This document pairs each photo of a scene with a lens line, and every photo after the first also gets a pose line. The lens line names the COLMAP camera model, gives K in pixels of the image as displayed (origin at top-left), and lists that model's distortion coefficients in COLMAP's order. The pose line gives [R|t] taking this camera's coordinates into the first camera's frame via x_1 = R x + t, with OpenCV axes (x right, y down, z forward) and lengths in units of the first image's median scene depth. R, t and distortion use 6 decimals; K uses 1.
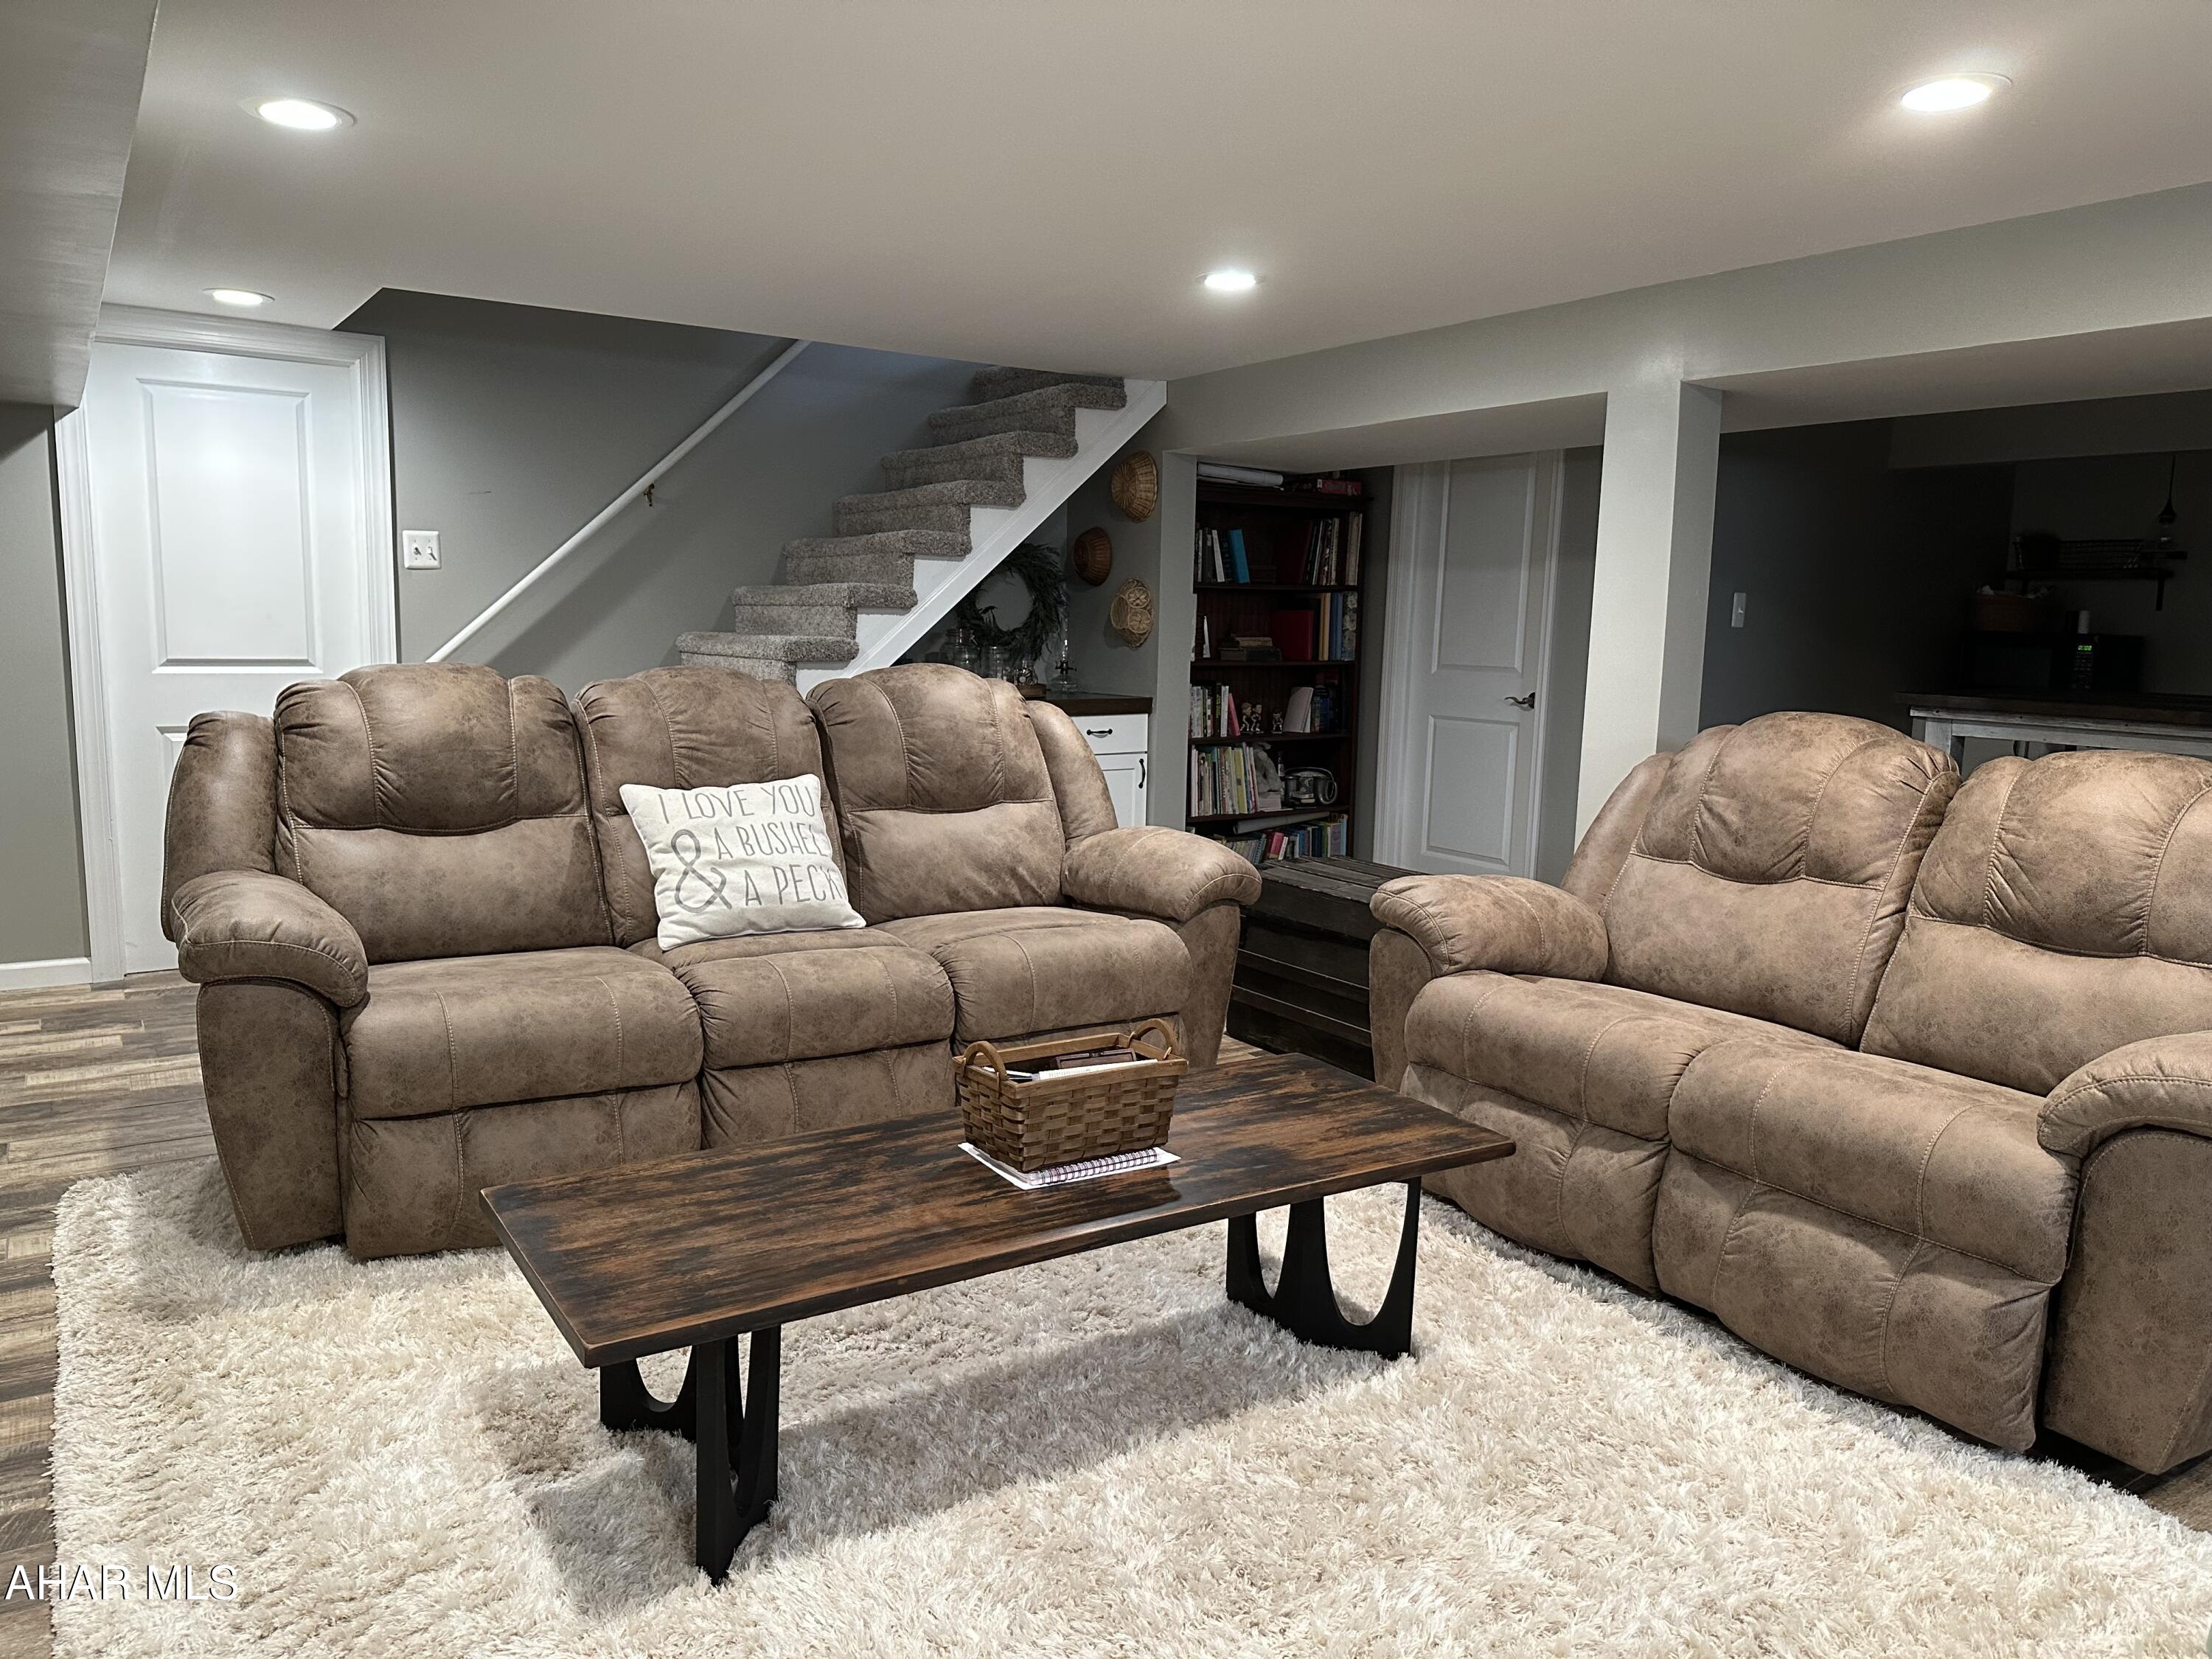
lens RADIAL K [[1569.6, 0, 1101.0], [0, 1569.6, 832.6], [0, 0, 1]] dist [0.016253, -0.056434]
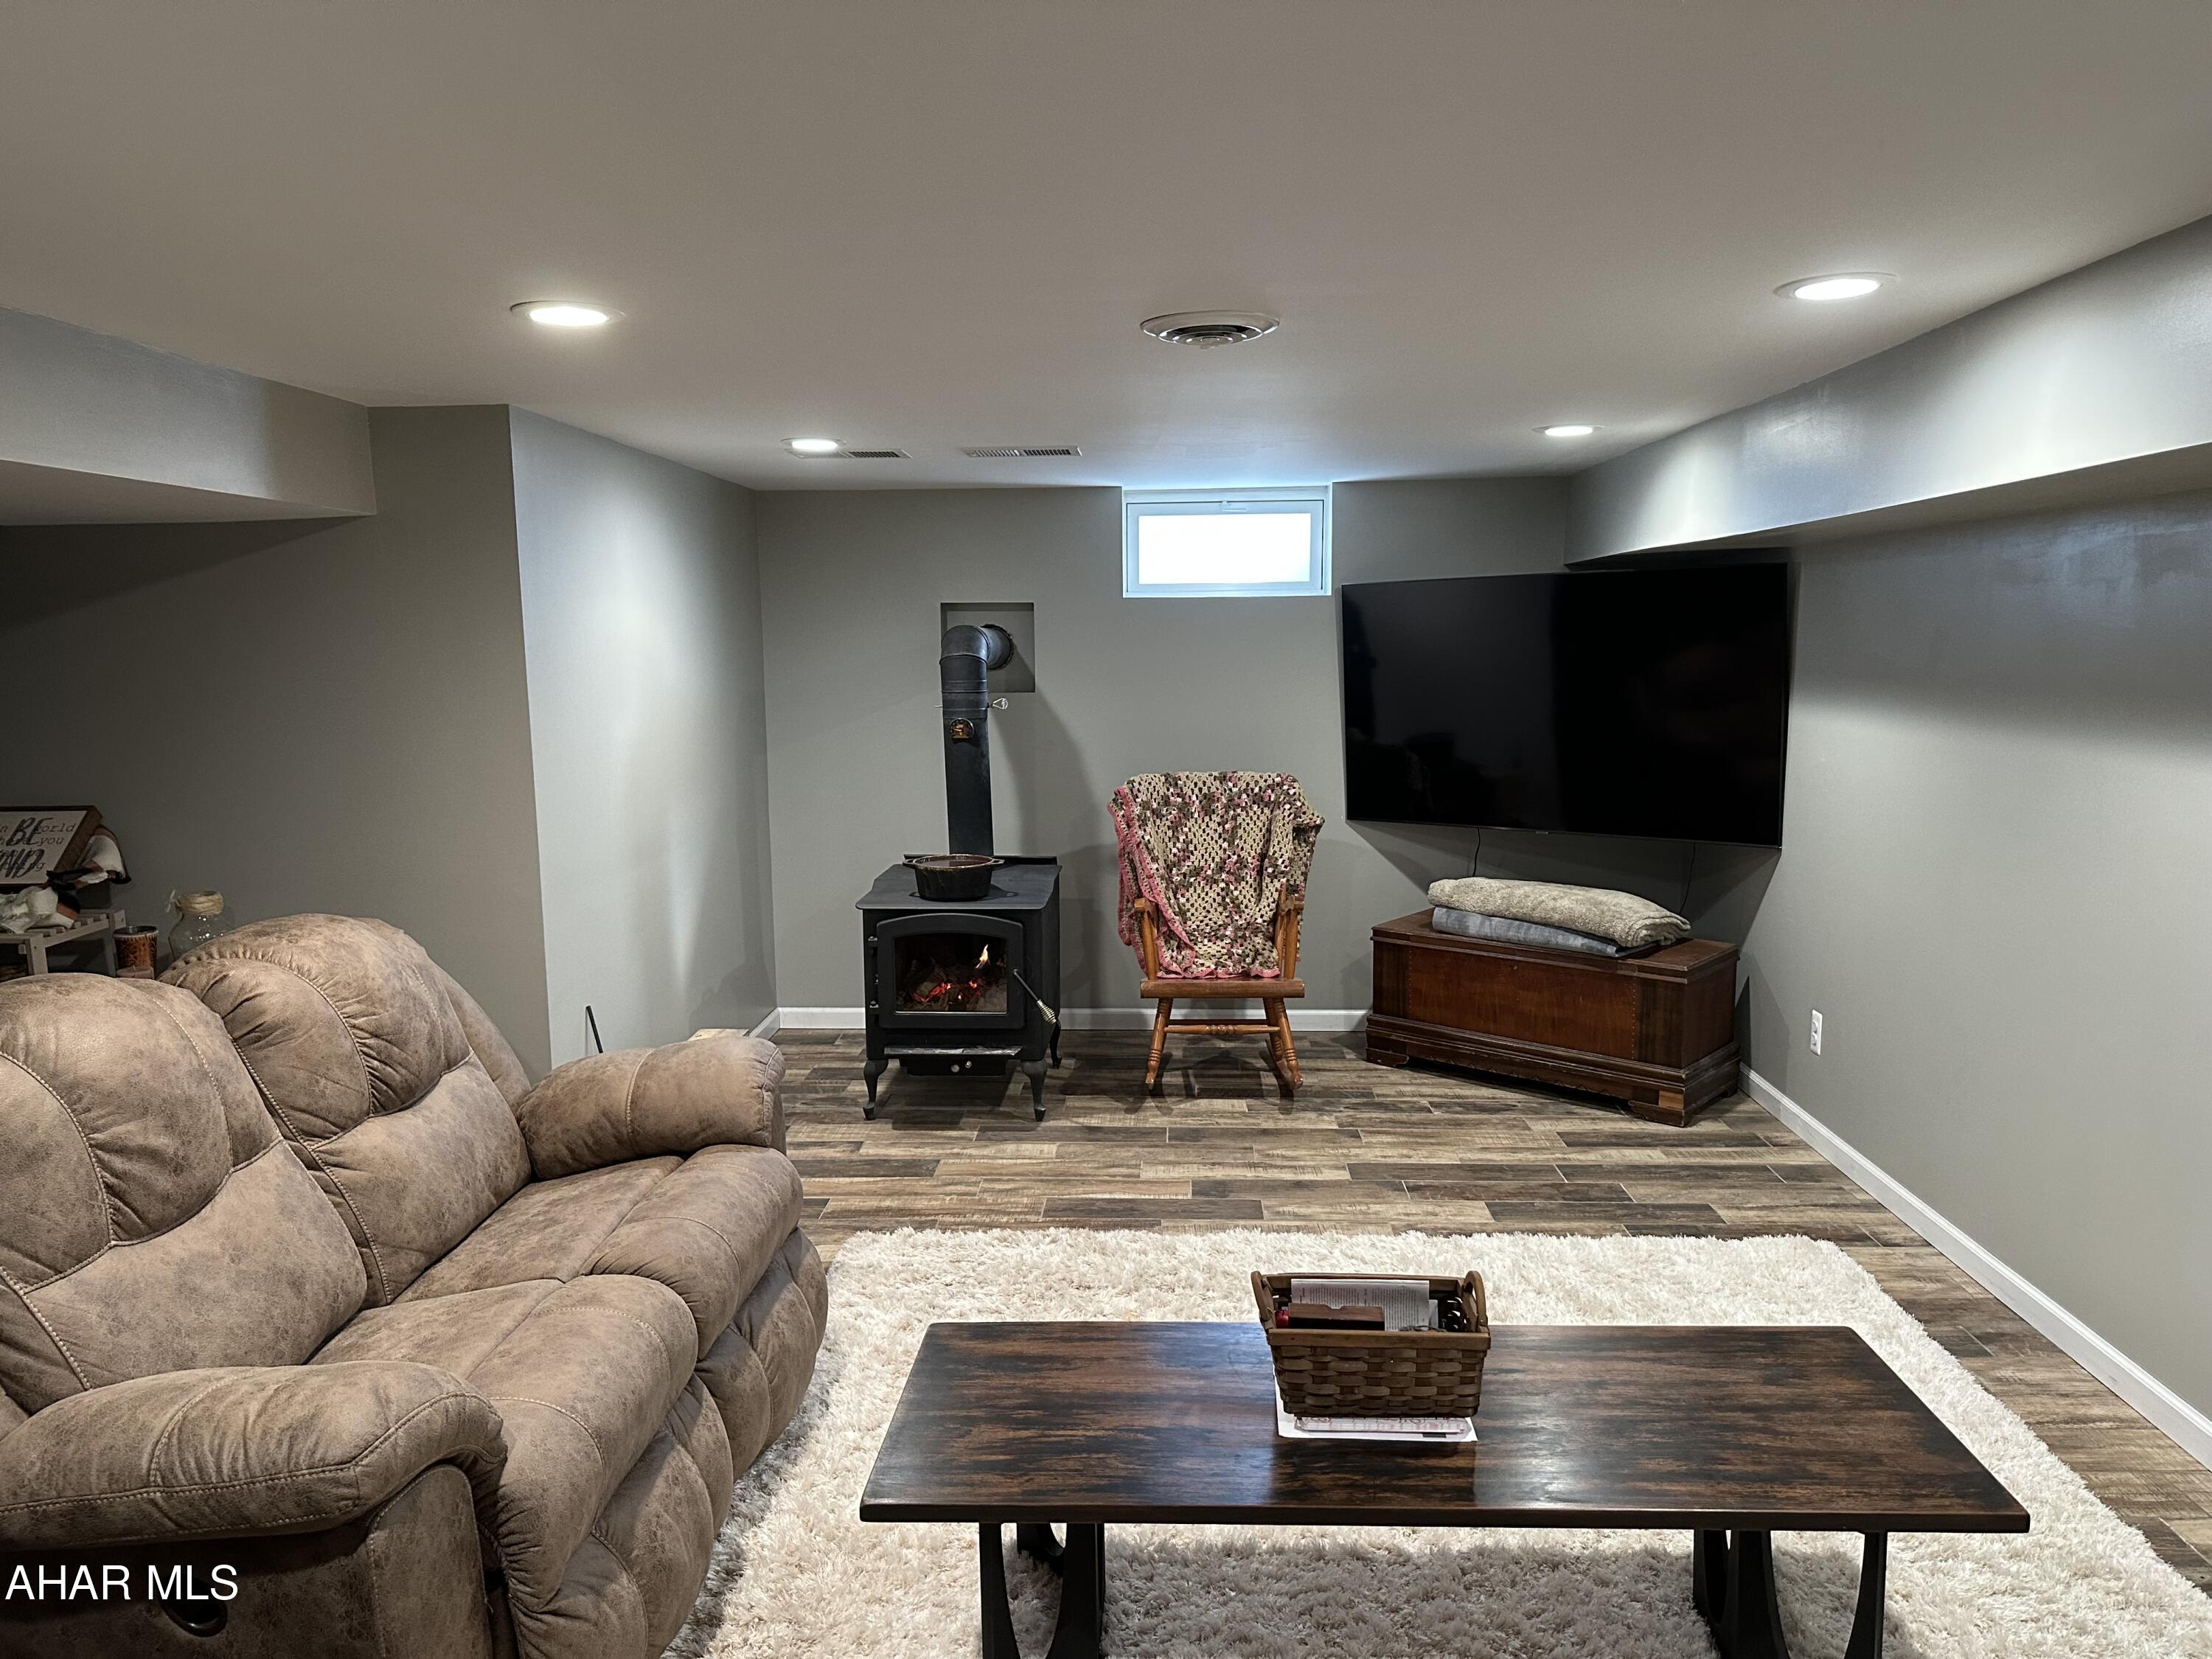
lens RADIAL K [[1569.6, 0, 1103.6], [0, 1569.6, 831.7], [0, 0, 1]] dist [0.016253, -0.056434]
pose [[-0.807197, -0.086552, 0.583903, -0.314875], [0.075419, 0.965962, 0.247445, -0.286010], [-0.585445, 0.243774, -0.773194, 1.318037]]
